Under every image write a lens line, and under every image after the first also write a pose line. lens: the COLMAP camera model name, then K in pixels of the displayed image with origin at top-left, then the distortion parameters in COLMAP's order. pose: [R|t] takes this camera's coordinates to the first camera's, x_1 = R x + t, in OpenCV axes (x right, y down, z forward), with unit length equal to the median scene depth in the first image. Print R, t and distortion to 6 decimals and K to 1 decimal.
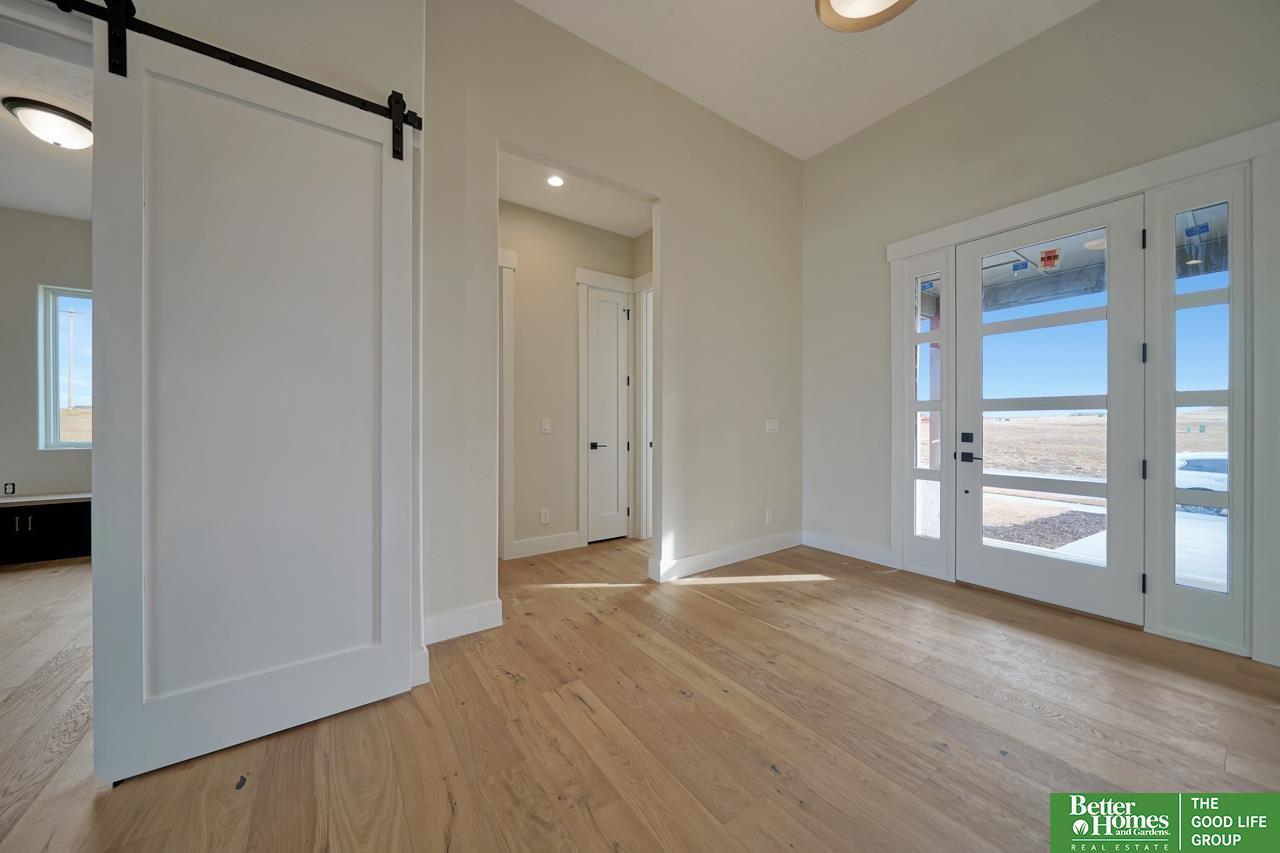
lens RADIAL K [[445.2, 0, 640.0], [0, 445.2, 426.5], [0, 0, 1]] dist [-0.001400, -0.000115]
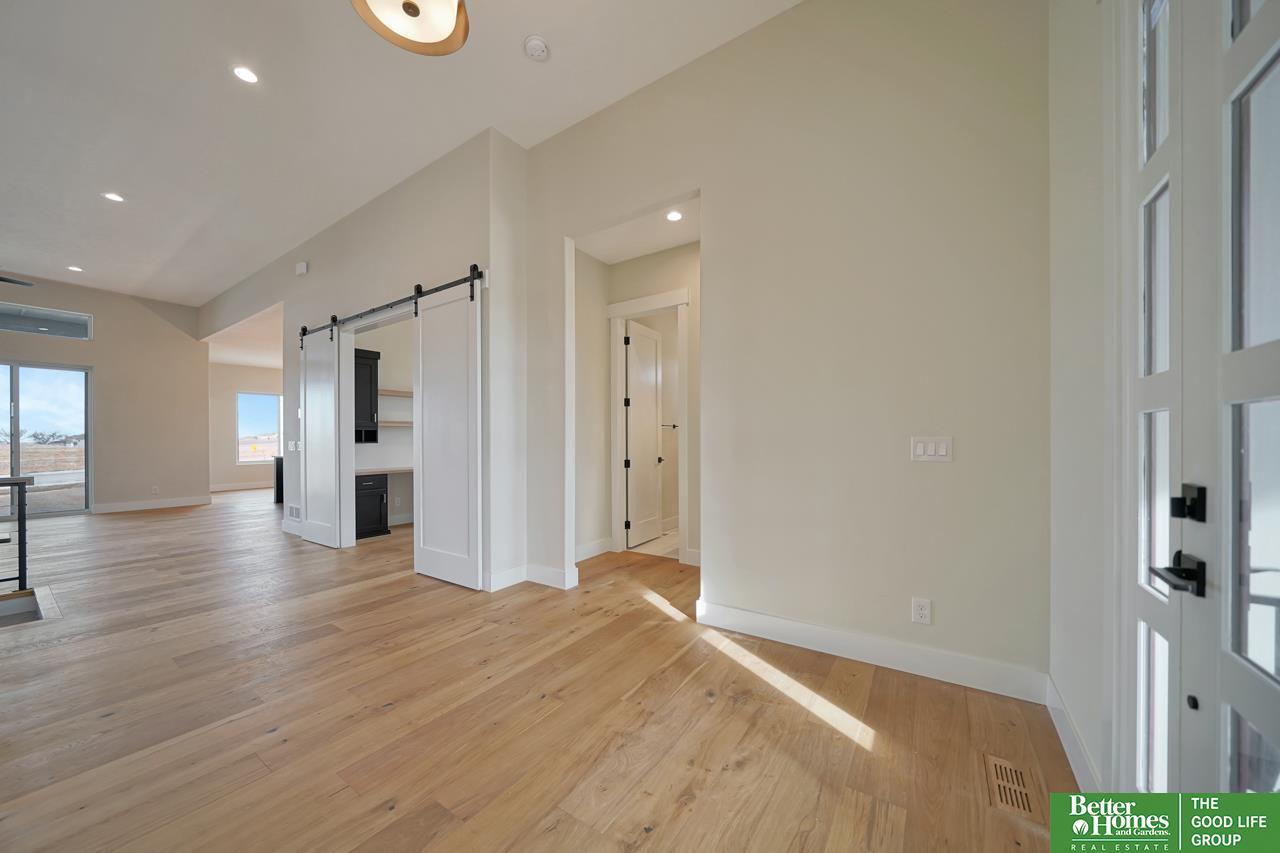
lens RADIAL K [[456.2, 0, 640.6], [0, 456.2, 439.0], [0, 0, 1]] dist [0.000137, -0.000010]
pose [[0.351464, 0.000248, -0.936201, 1.075307], [-0.005962, 0.999980, -0.001974, -0.015821], [0.936182, 0.006276, 0.351458, 0.713243]]
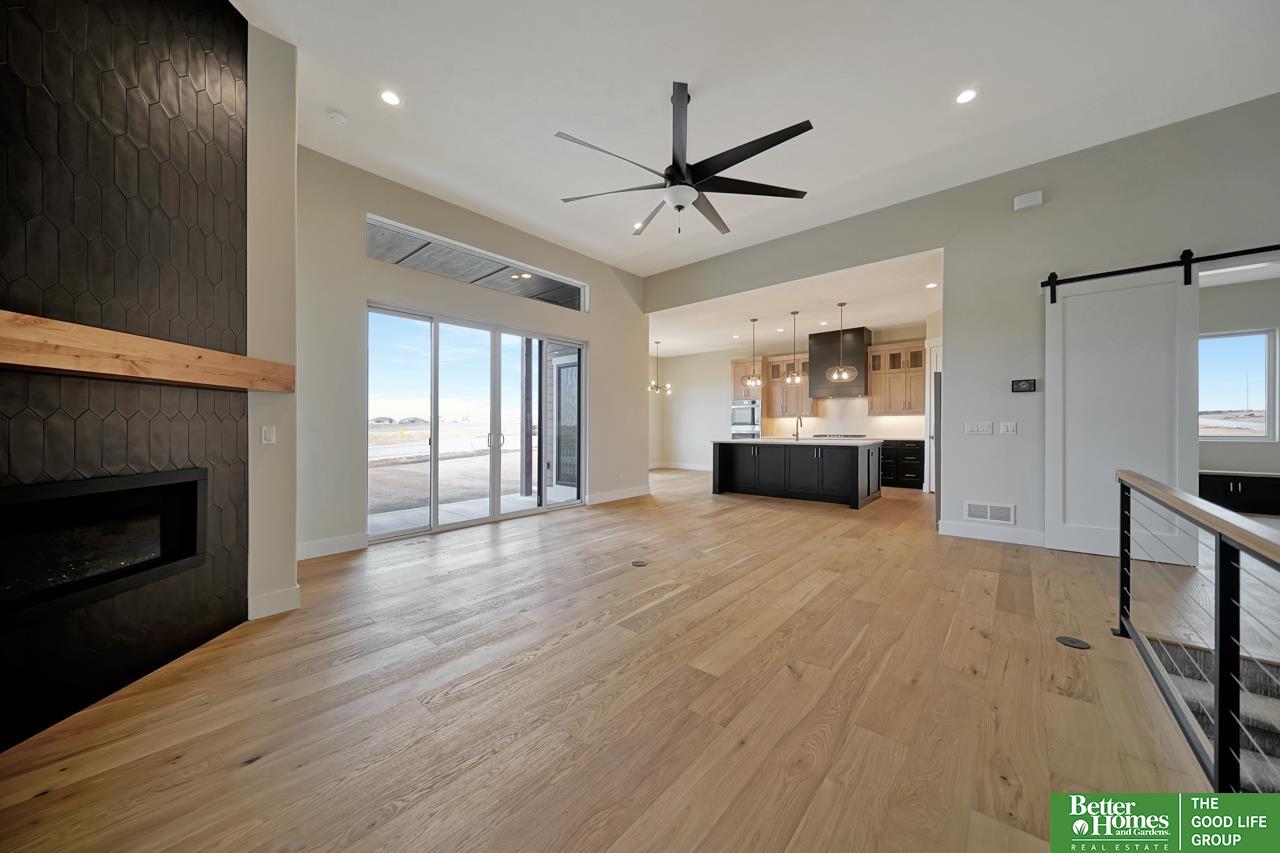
lens RADIAL K [[440.5, 0, 642.1], [0, 440.5, 426.3], [0, 0, 1]] dist [-0.001403, -0.000088]
pose [[0.237473, -0.002513, -0.971391, -0.227226], [-0.009114, 0.999947, -0.004815, 0.026528], [0.971351, 0.009997, 0.237437, -1.664486]]
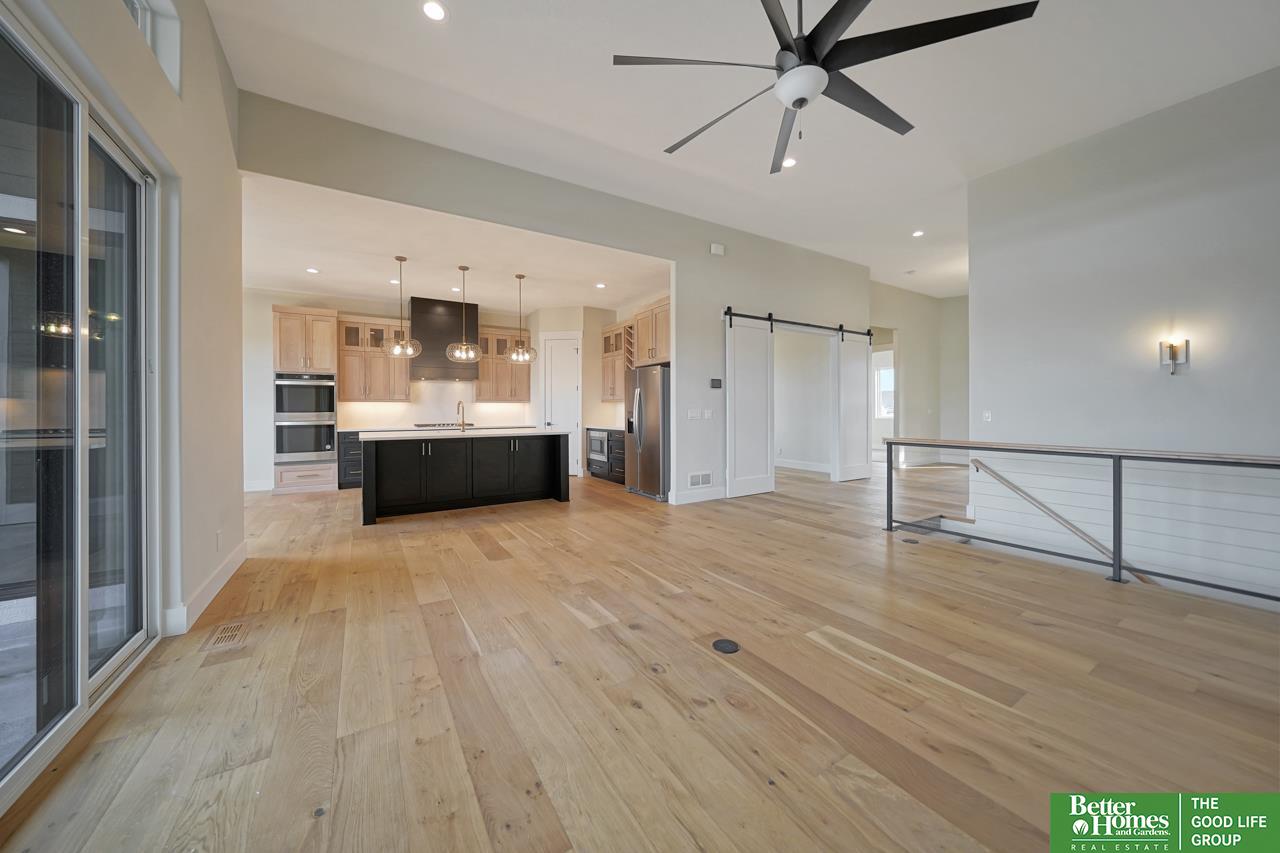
lens RADIAL K [[446.1, 0, 636.0], [0, 446.1, 414.7], [0, 0, 1]] dist [0.000699, 0.000014]
pose [[0.997135, -0.005566, -0.075440, -1.648290], [0.005042, 0.999962, -0.007133, 0.028263], [0.075477, 0.006733, 0.997125, -2.173455]]
